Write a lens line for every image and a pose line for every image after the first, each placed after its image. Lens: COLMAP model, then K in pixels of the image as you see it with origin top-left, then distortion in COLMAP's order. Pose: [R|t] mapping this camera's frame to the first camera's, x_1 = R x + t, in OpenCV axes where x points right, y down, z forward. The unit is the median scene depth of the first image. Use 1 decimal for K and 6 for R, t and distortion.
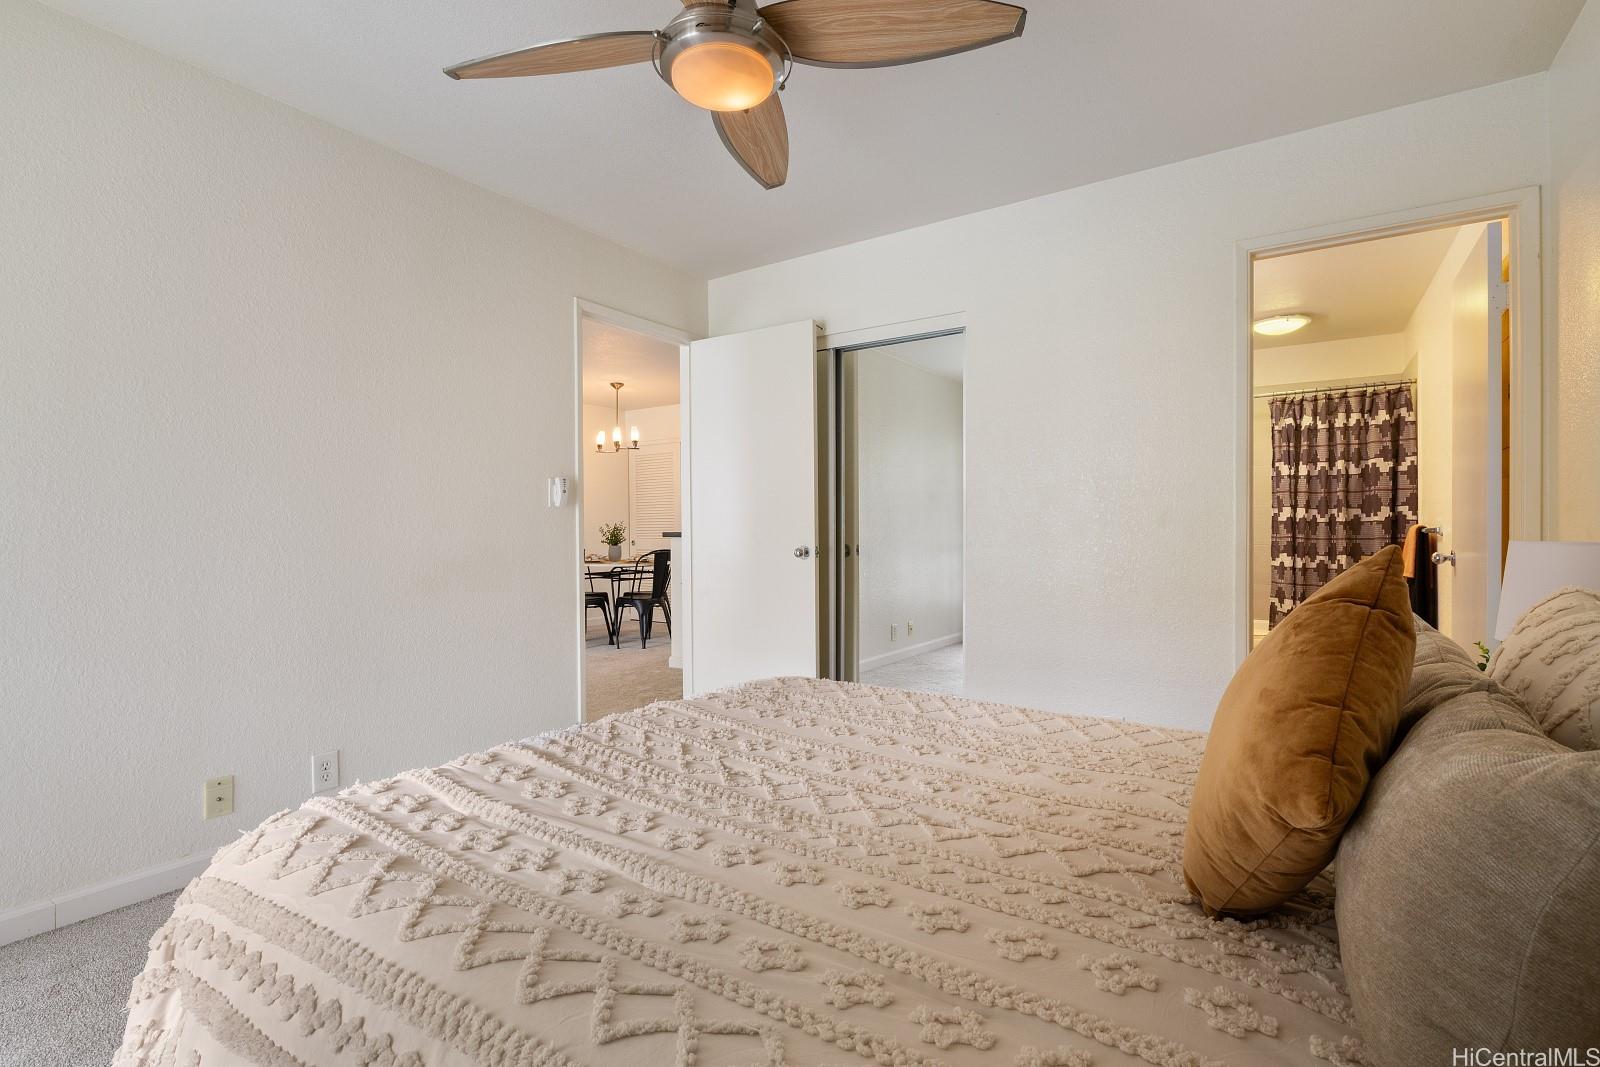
lens RADIAL K [[756.3, 0, 789.4], [0, 756.3, 531.4], [0, 0, 1]] dist [-0.003752, 0.000884]
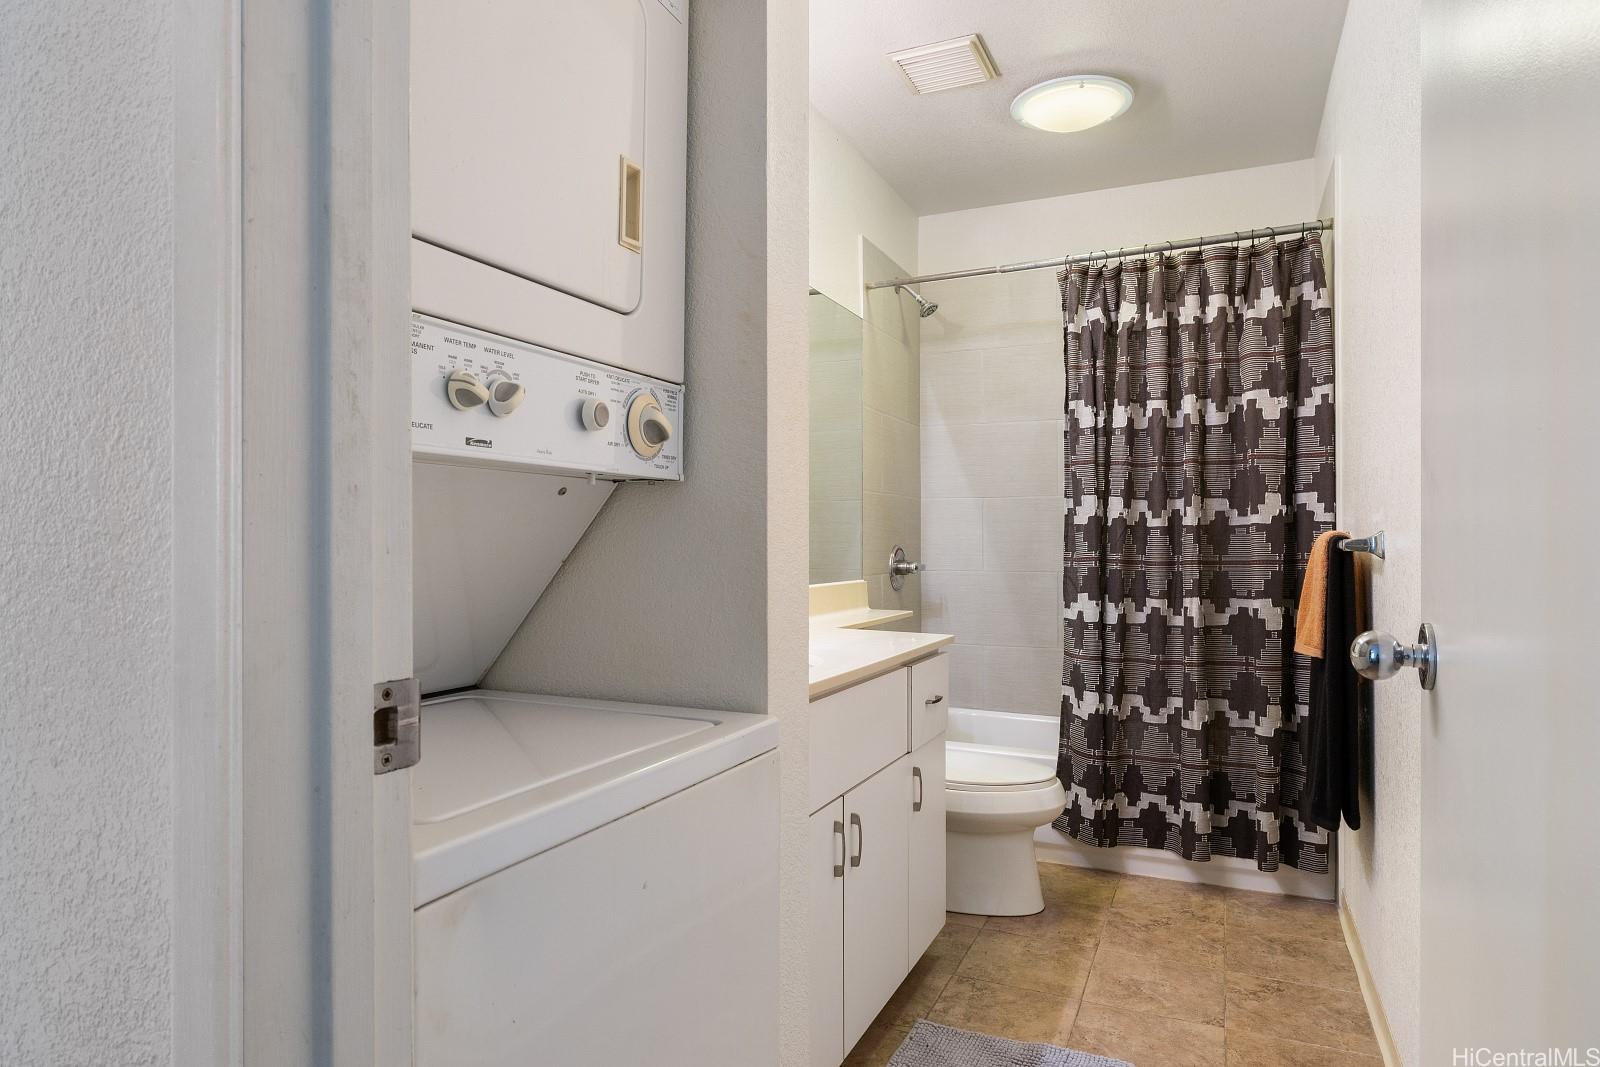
lens RADIAL K [[943.5, 0, 804.3], [0, 943.5, 539.6], [0, 0, 1]] dist [-0.001310, -0.000009]
pose [[0.986217, 0.000715, 0.165455, 0.392427], [0.000121, 0.999987, -0.005041, -0.001434], [-0.165456, 0.004991, 0.986205, 0.456575]]
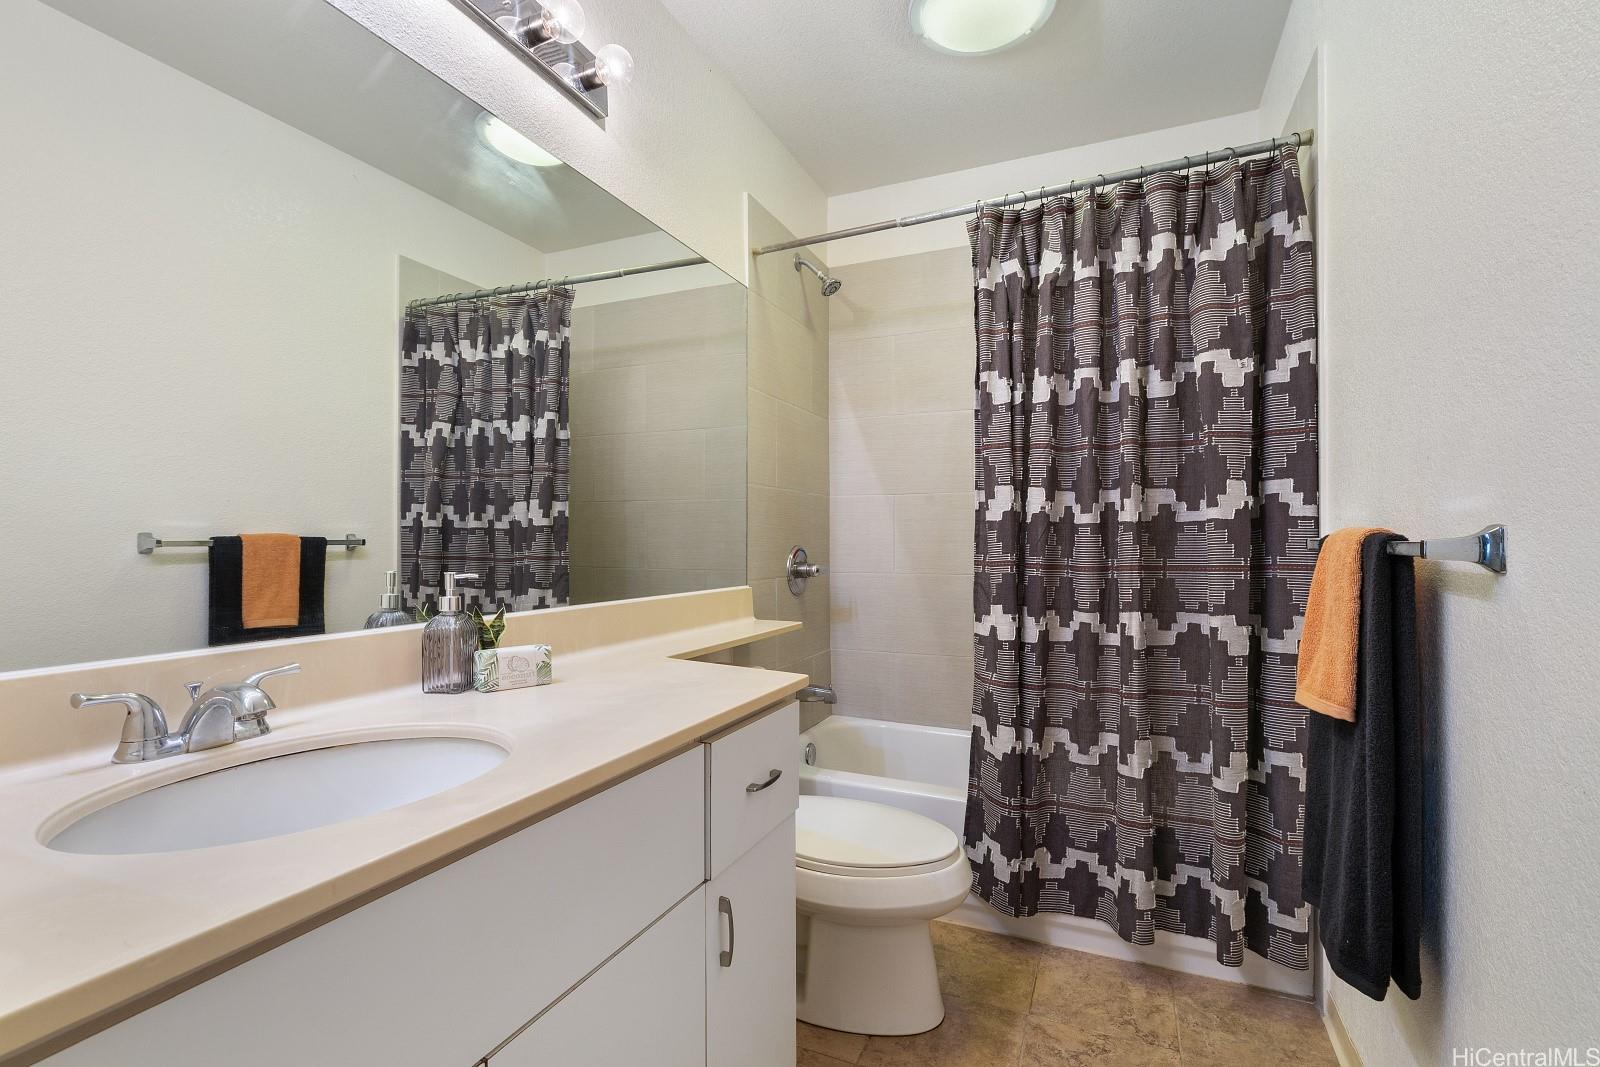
lens RADIAL K [[717.4, 0, 803.4], [0, 717.4, 541.1], [0, 0, 1]] dist [-0.003073, -0.000858]
pose [[0.985150, -0.000349, 0.171694, 0.502375], [0.000756, 0.999997, -0.002304, -0.002925], [-0.171693, 0.002400, 0.985148, 0.666313]]
